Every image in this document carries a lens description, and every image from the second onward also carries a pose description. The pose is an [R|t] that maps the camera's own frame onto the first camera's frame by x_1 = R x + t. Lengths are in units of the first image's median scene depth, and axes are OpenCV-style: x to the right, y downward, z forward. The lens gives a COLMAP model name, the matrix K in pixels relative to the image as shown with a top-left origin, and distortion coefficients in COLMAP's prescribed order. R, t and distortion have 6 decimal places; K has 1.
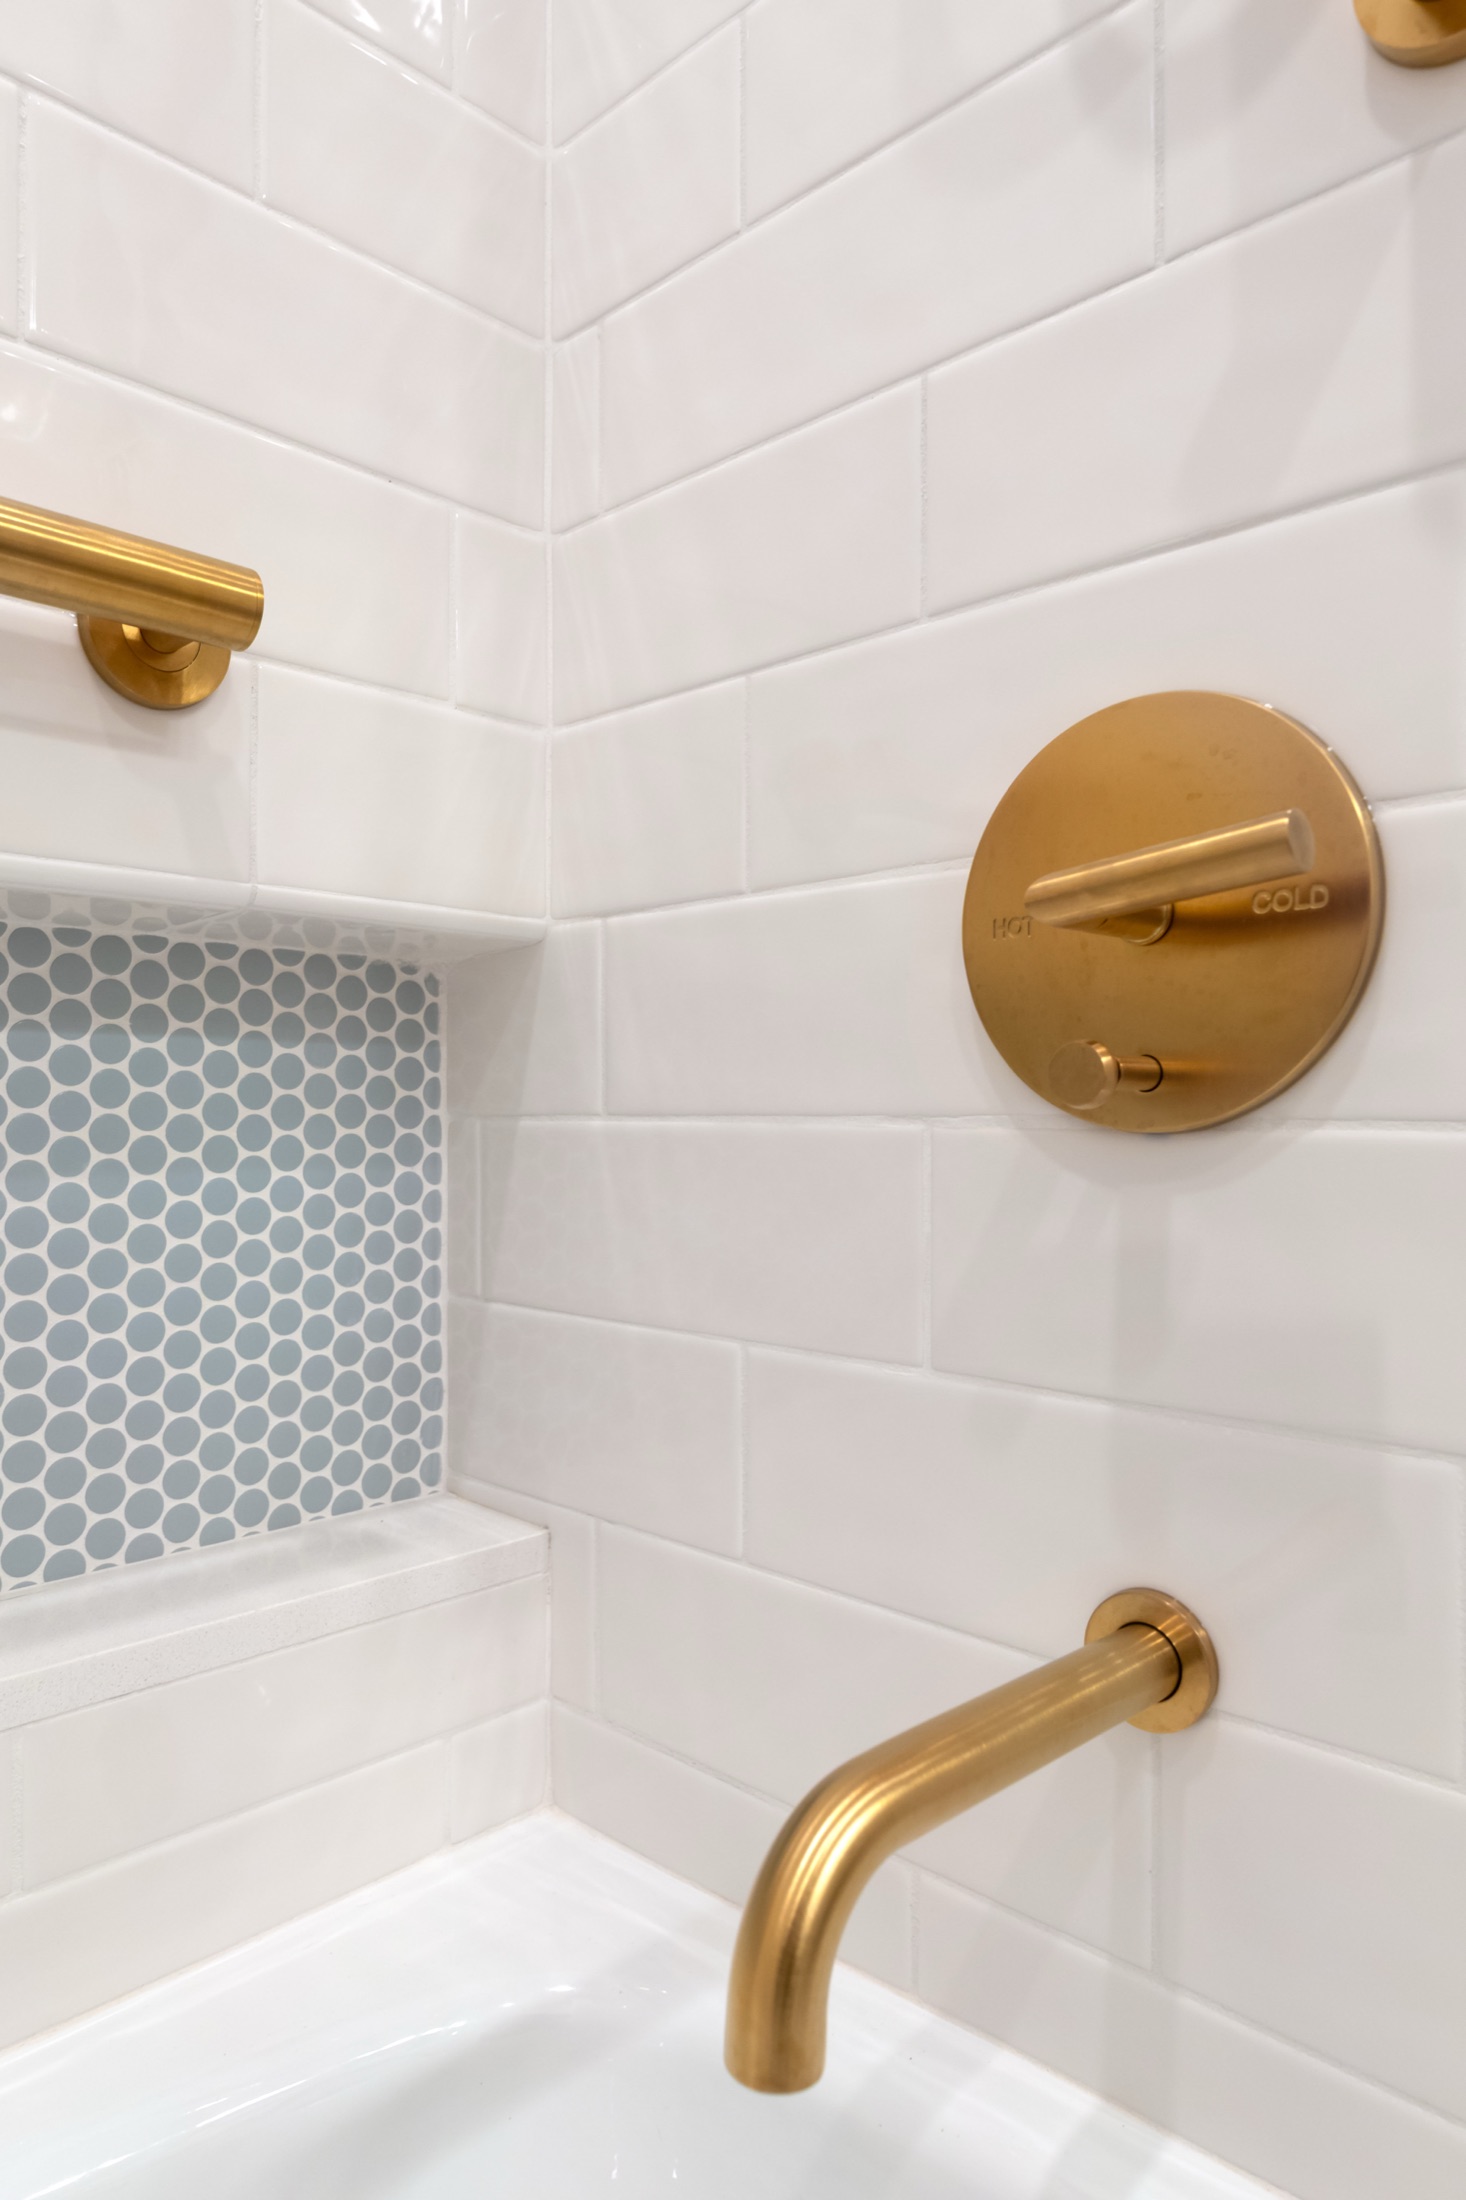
lens RADIAL K [[1414.2, 0, 585.7], [0, 1414.2, 965.8], [0, 0, 1]] dist [0.002062, 0.000876]
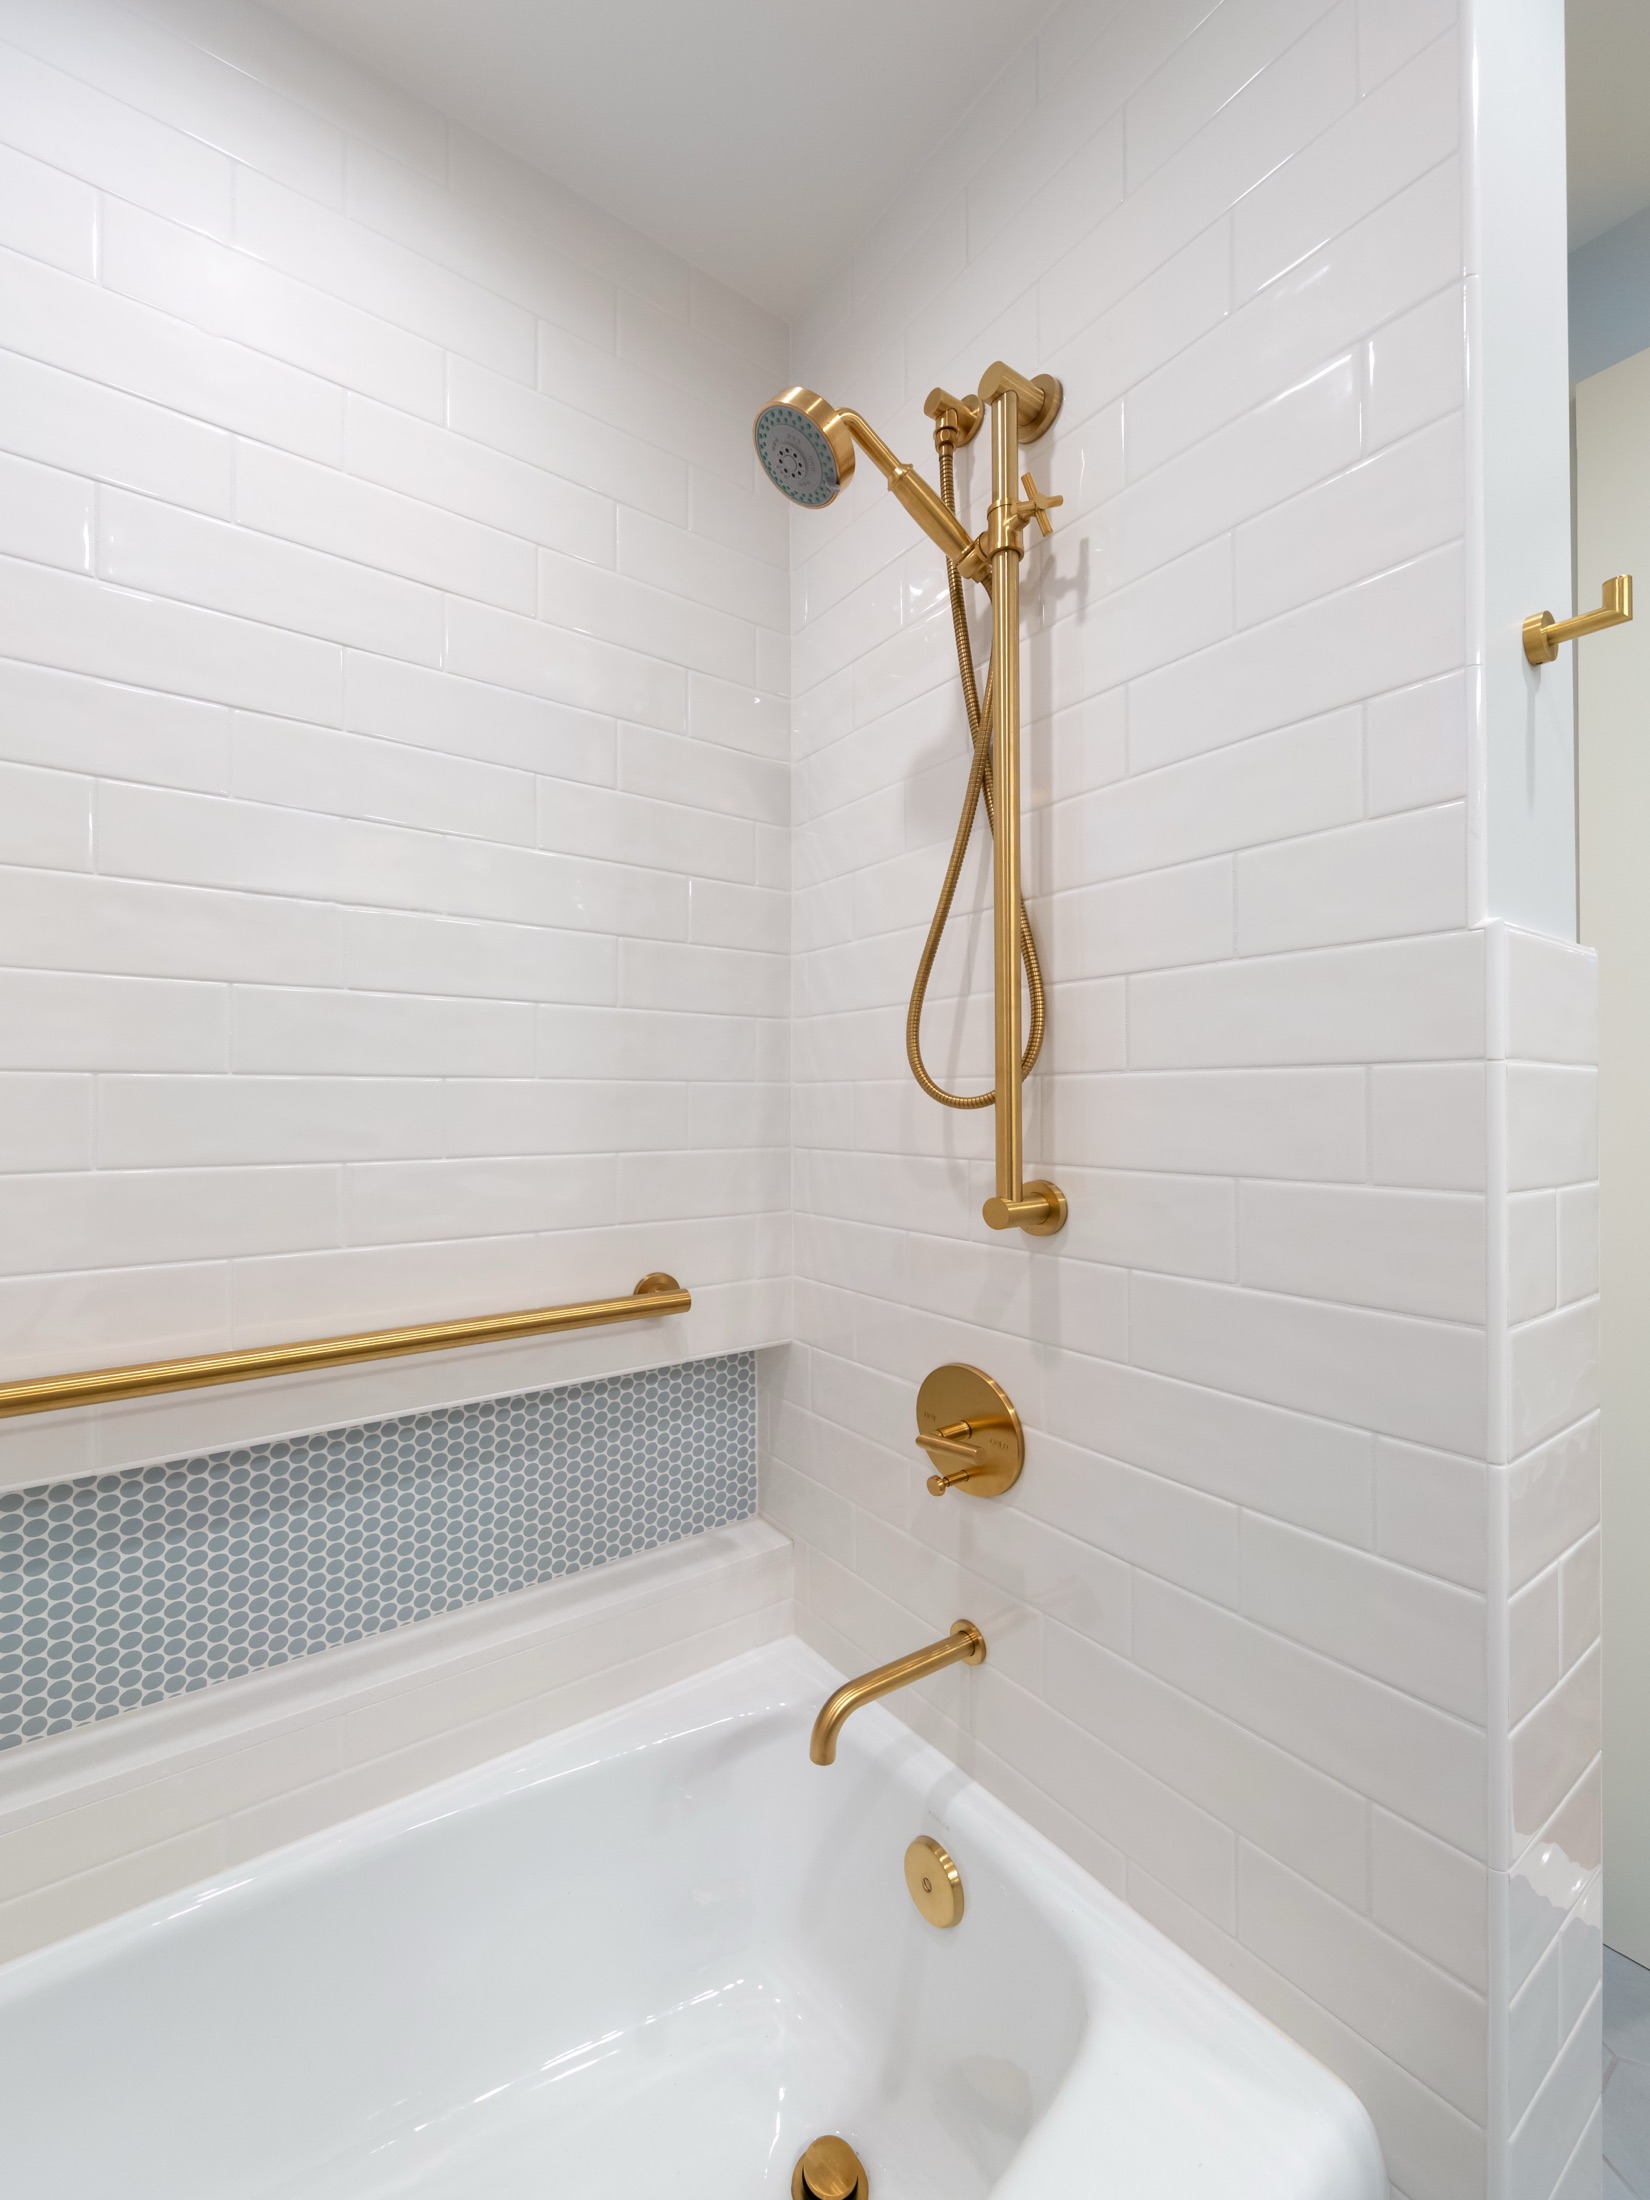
lens RADIAL K [[874.8, 0, 748.7], [0, 874.8, 1118.5], [0, 0, 1]] dist [0.007269, -0.008323]
pose [[0.989129, 0.019028, -0.145814, 0.124693], [-0.003175, 0.994125, 0.108191, -0.618810], [0.147016, -0.106551, 0.983378, -0.610002]]
